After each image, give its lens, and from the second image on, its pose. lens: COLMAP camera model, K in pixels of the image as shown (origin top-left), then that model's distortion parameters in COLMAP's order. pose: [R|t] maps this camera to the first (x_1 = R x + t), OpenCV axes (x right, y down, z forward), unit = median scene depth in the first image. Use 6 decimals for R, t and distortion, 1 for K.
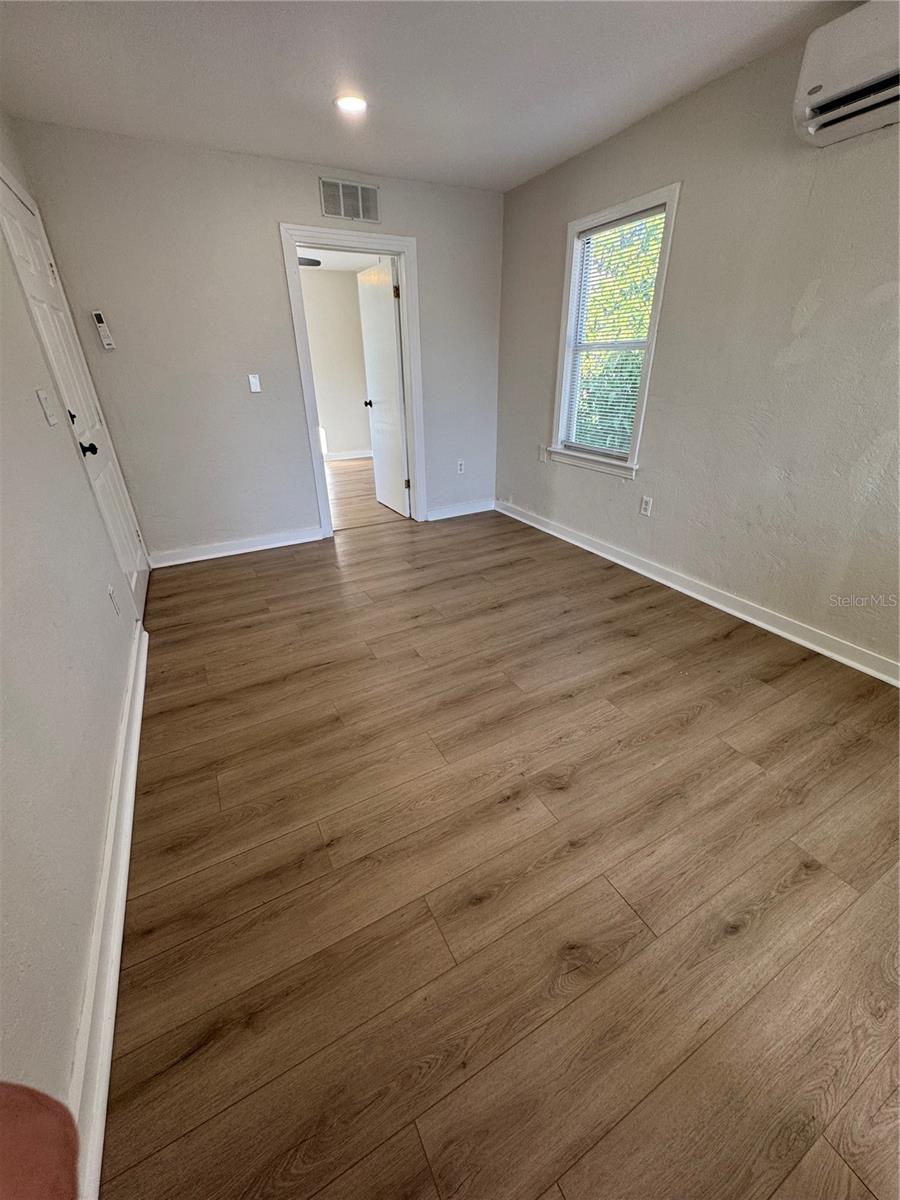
lens RADIAL K [[476.0, 0, 452.1], [0, 476.0, 595.2], [0, 0, 1]] dist [-0.001331, 0.000070]
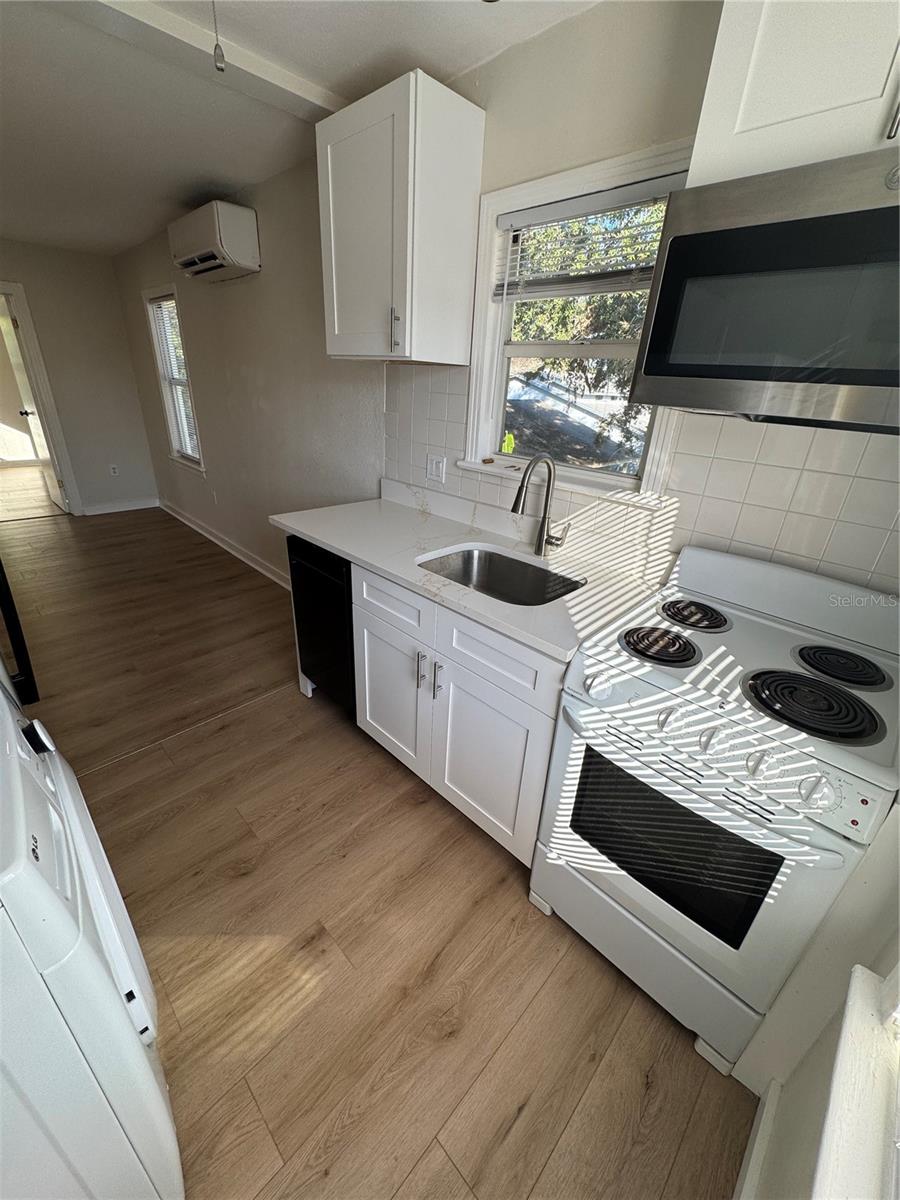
lens RADIAL K [[476.0, 0, 445.4], [0, 476.0, 599.8], [0, 0, 1]] dist [-0.001331, 0.000070]
pose [[0.955819, -0.059482, 0.287876, 0.869616], [0.064852, 0.997853, -0.009145, 0.234608], [-0.286714, 0.027411, 0.957624, -0.735019]]
